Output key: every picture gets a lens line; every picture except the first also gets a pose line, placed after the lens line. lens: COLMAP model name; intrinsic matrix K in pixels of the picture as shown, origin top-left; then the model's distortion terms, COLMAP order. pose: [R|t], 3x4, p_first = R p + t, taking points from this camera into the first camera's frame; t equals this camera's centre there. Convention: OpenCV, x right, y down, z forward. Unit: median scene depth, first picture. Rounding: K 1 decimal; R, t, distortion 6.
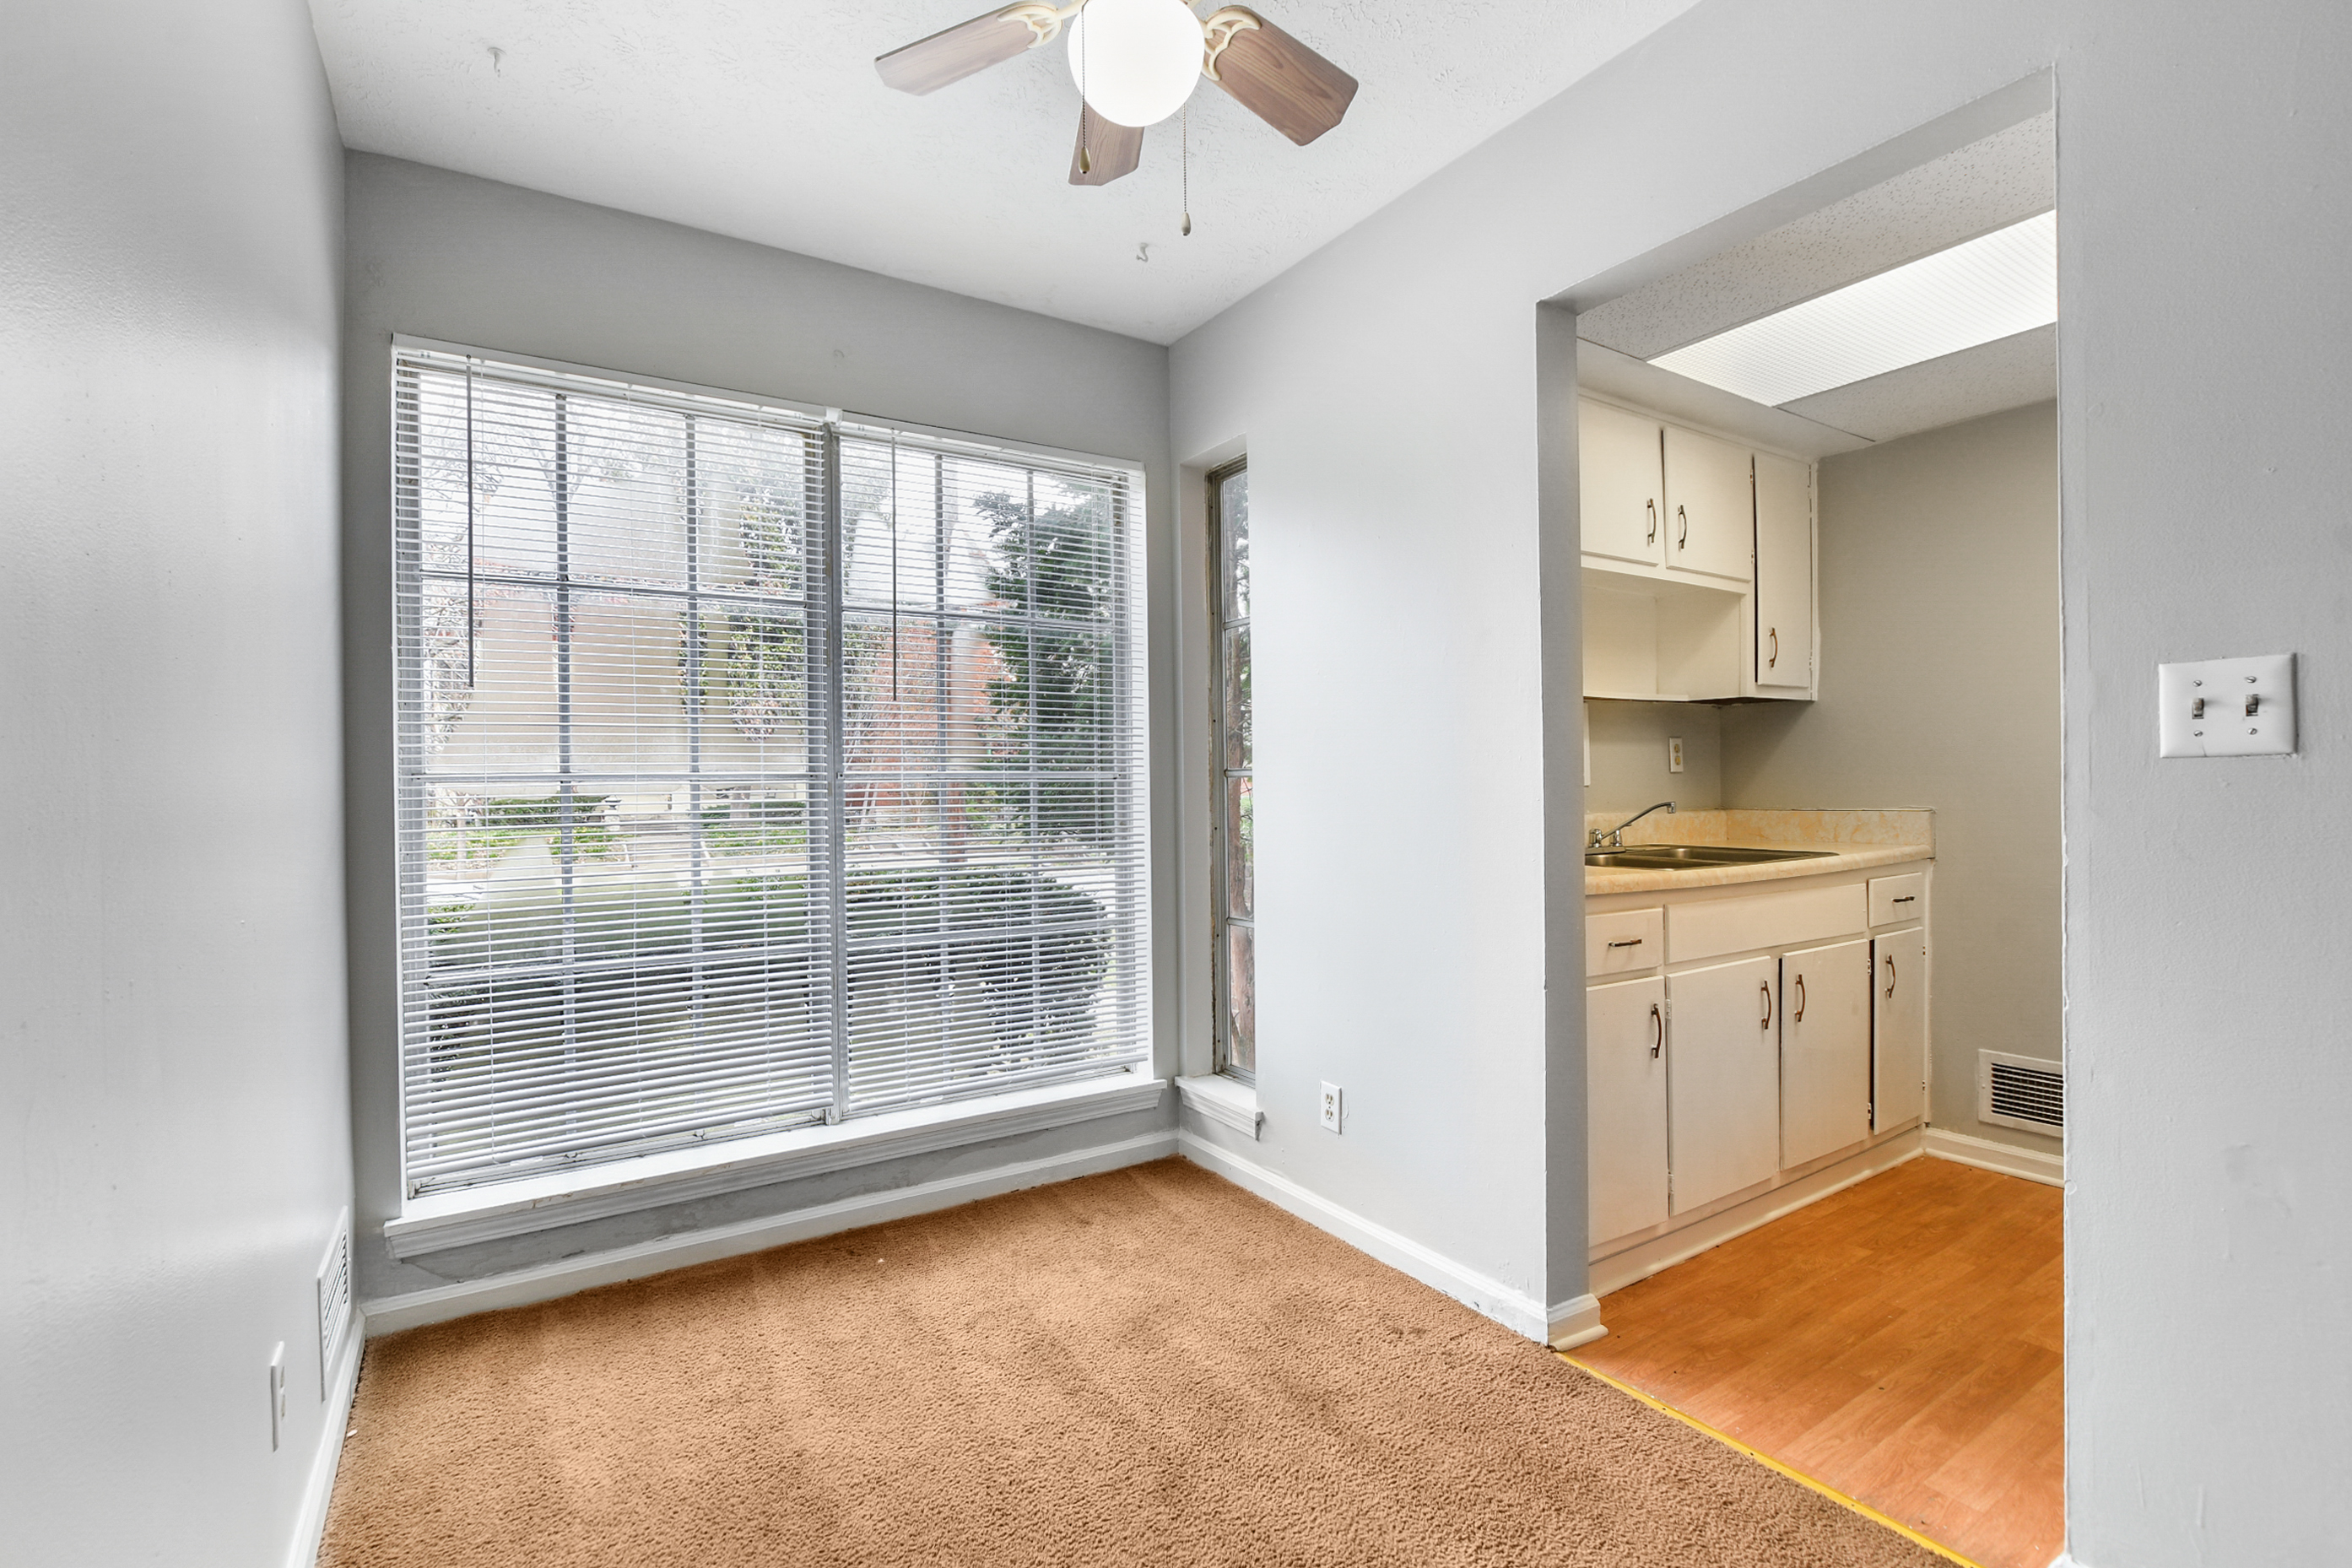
lens RADIAL K [[1043.3, 0, 1138.7], [0, 1043.3, 789.9], [0, 0, 1]] dist [-0.018264, -0.000215]
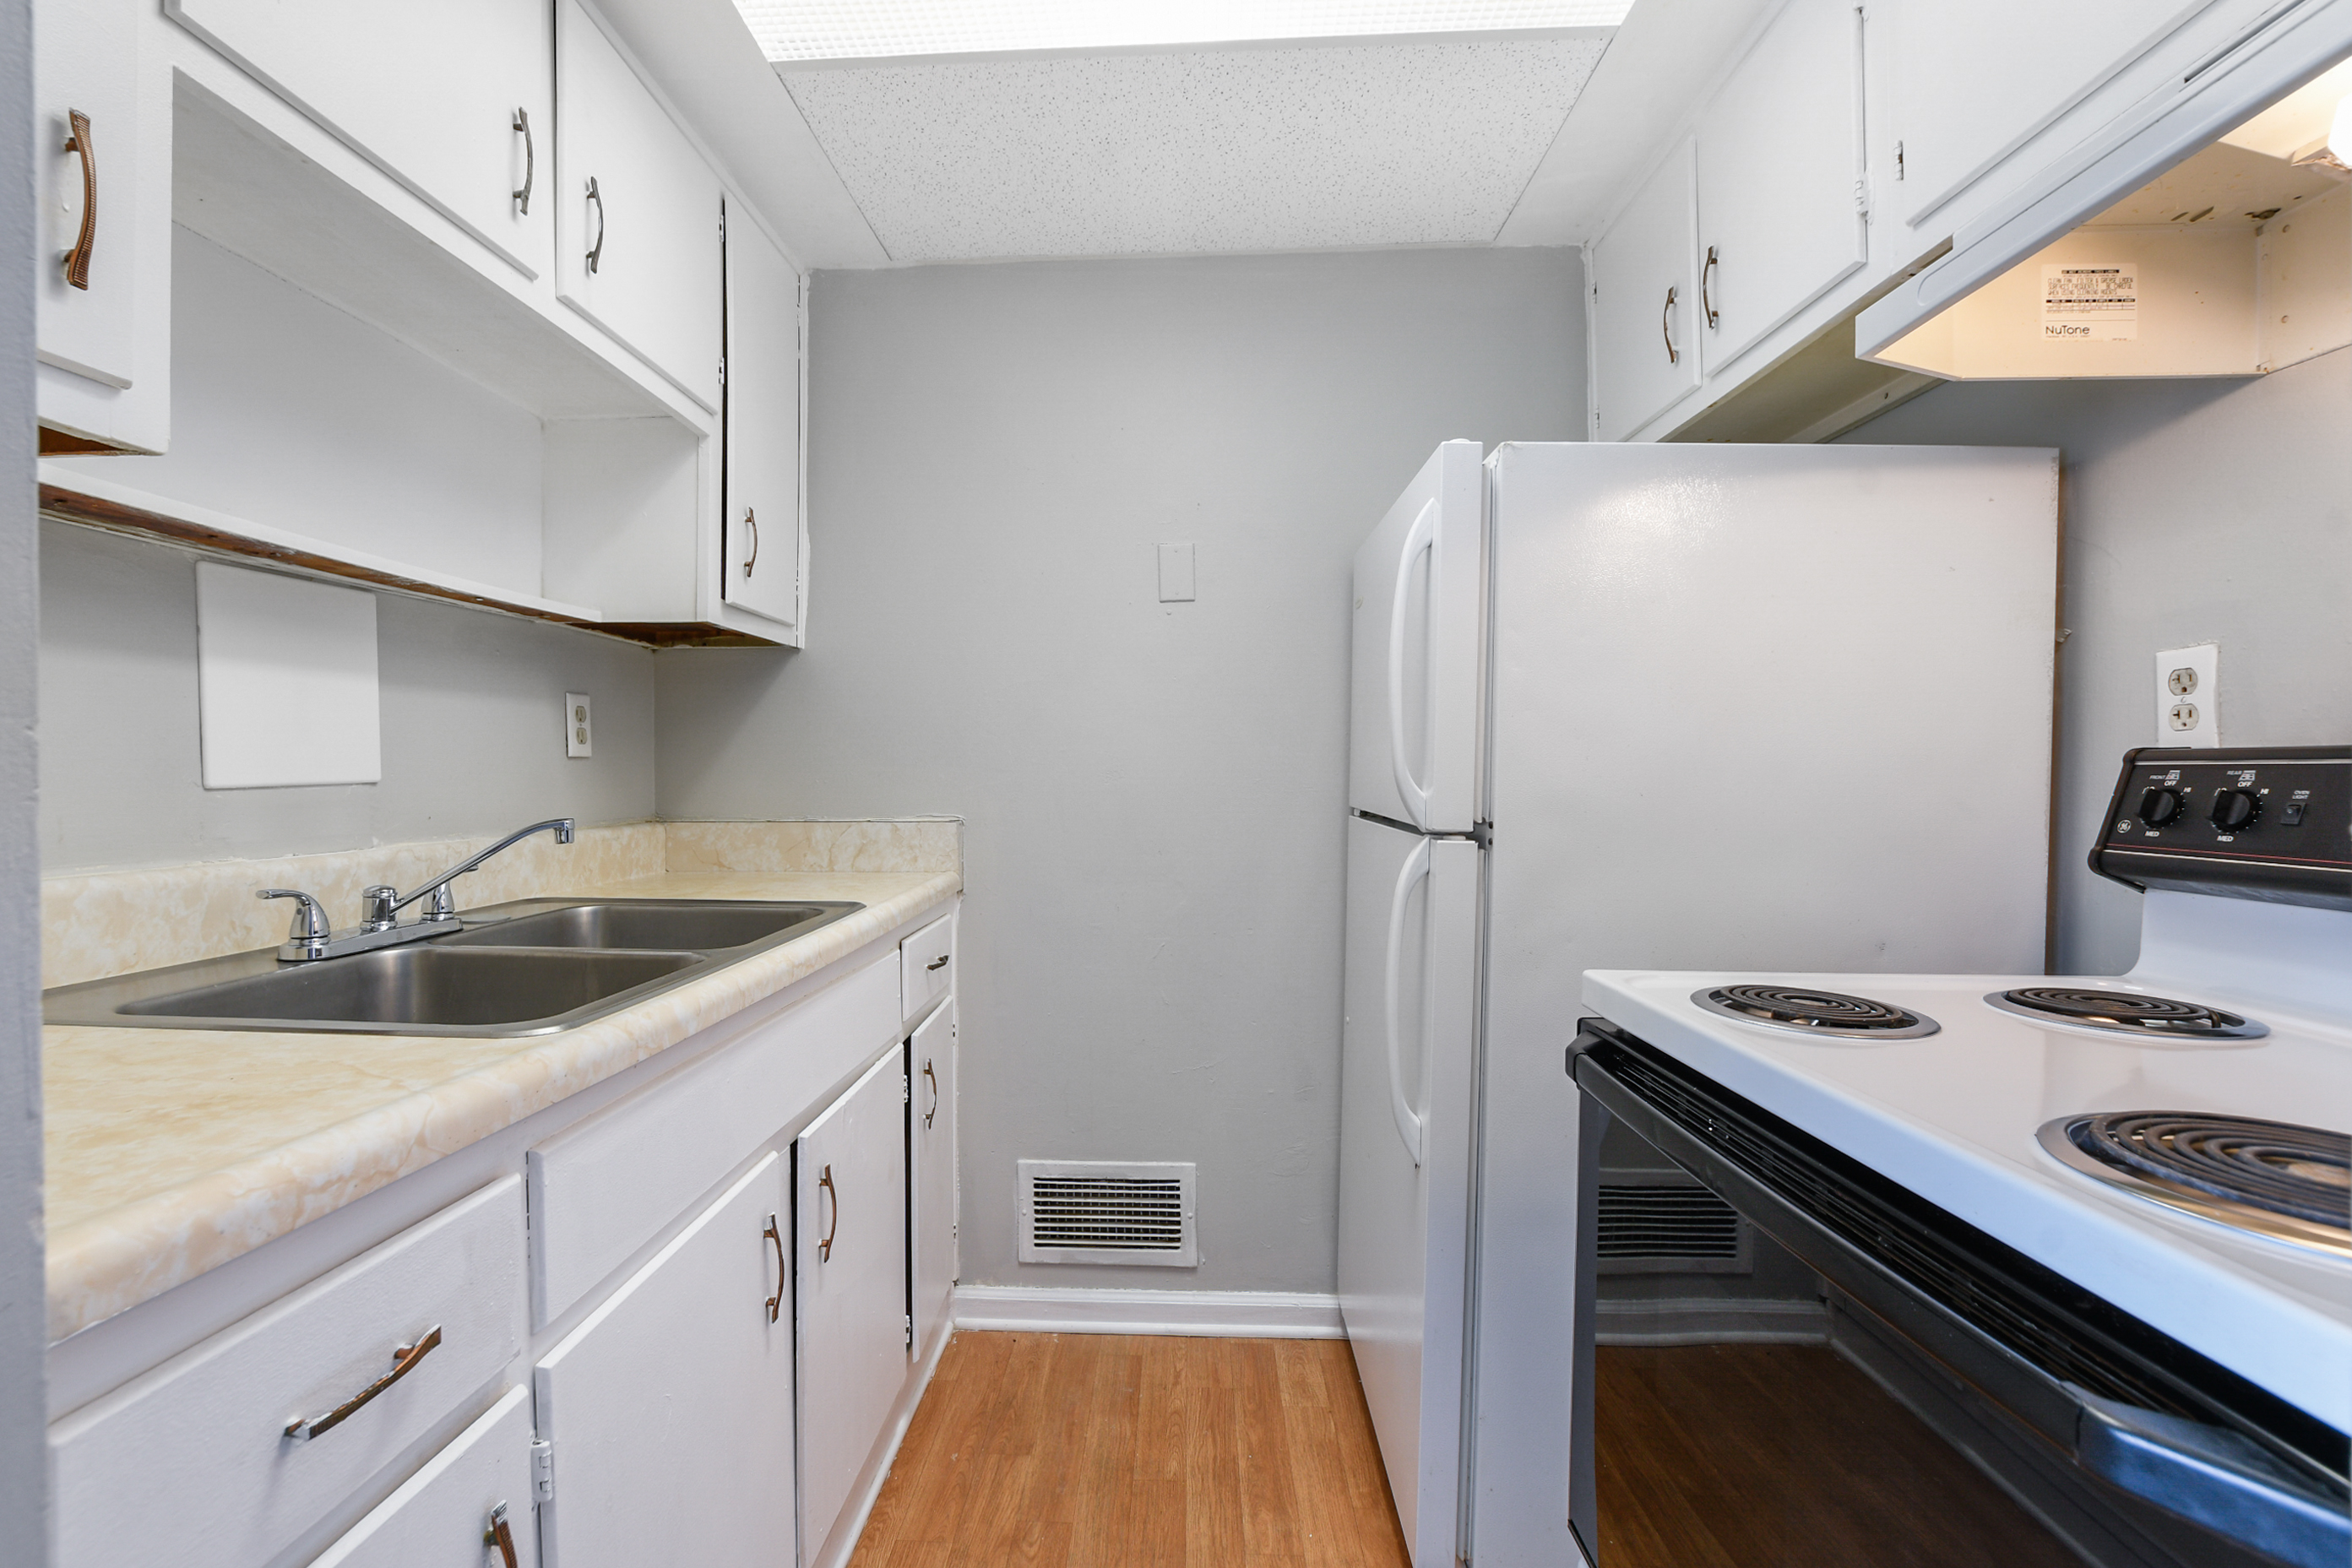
lens RADIAL K [[1043.2, 0, 1138.7], [0, 1043.2, 789.9], [0, 0, 1]] dist [-0.018264, -0.000215]
pose [[0.569541, -0.001556, 0.821962, 0.271278], [-0.004518, 0.999977, 0.005024, -0.004352], [-0.821951, -0.006575, 0.569521, 0.512468]]
